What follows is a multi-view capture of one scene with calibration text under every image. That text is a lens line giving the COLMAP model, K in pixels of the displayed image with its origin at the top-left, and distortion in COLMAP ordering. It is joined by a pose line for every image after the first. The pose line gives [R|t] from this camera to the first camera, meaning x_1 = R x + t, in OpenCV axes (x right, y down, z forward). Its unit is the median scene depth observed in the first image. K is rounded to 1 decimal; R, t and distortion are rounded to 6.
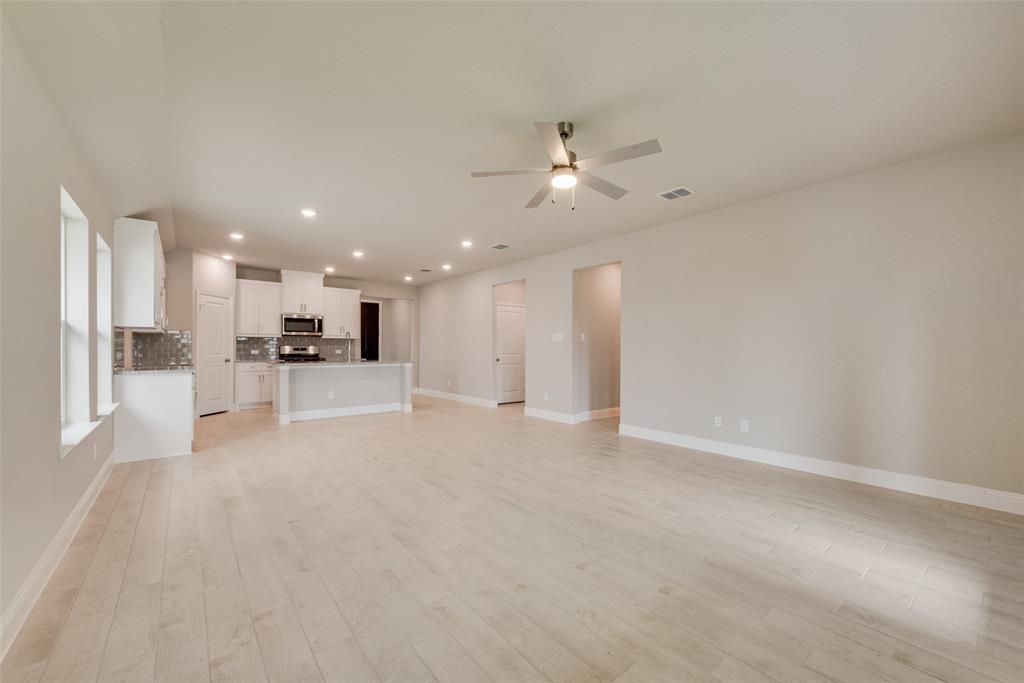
lens RADIAL K [[404.8, 0, 513.6], [0, 404.8, 350.8], [0, 0, 1]] dist [0.004488, -0.000570]
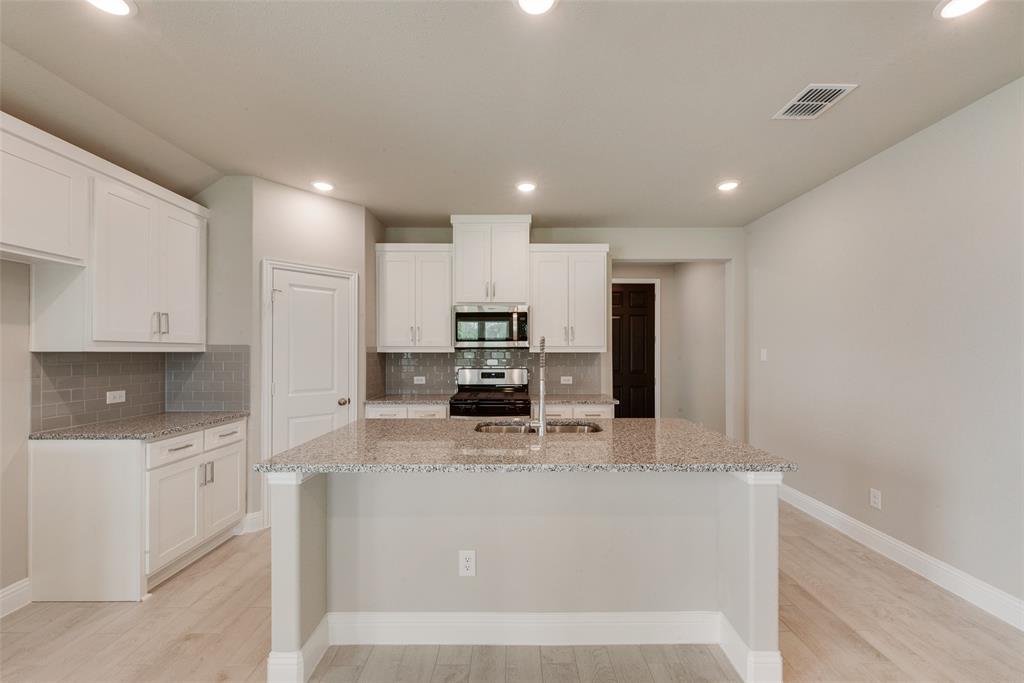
lens RADIAL K [[404.8, 0, 518.5], [0, 404.8, 349.4], [0, 0, 1]] dist [0.004488, -0.000570]
pose [[0.787104, -0.011250, -0.616717, -0.205985], [0.000599, 0.999847, -0.017475, -0.029119], [0.616820, 0.013385, 0.786991, 0.666540]]
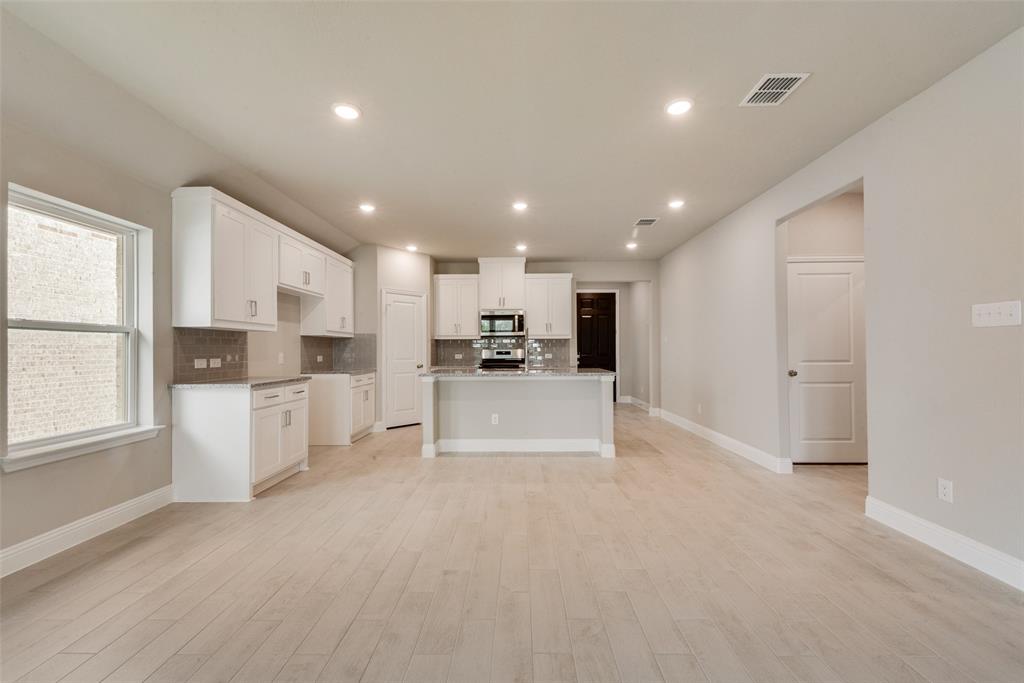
lens RADIAL K [[404.8, 0, 515.7], [0, 404.8, 347.5], [0, 0, 1]] dist [0.004488, -0.000570]
pose [[0.771784, -0.013137, -0.635750, 0.015103], [0.004435, 0.999873, -0.015277, -0.002849], [0.635870, 0.008972, 0.771744, 0.407456]]
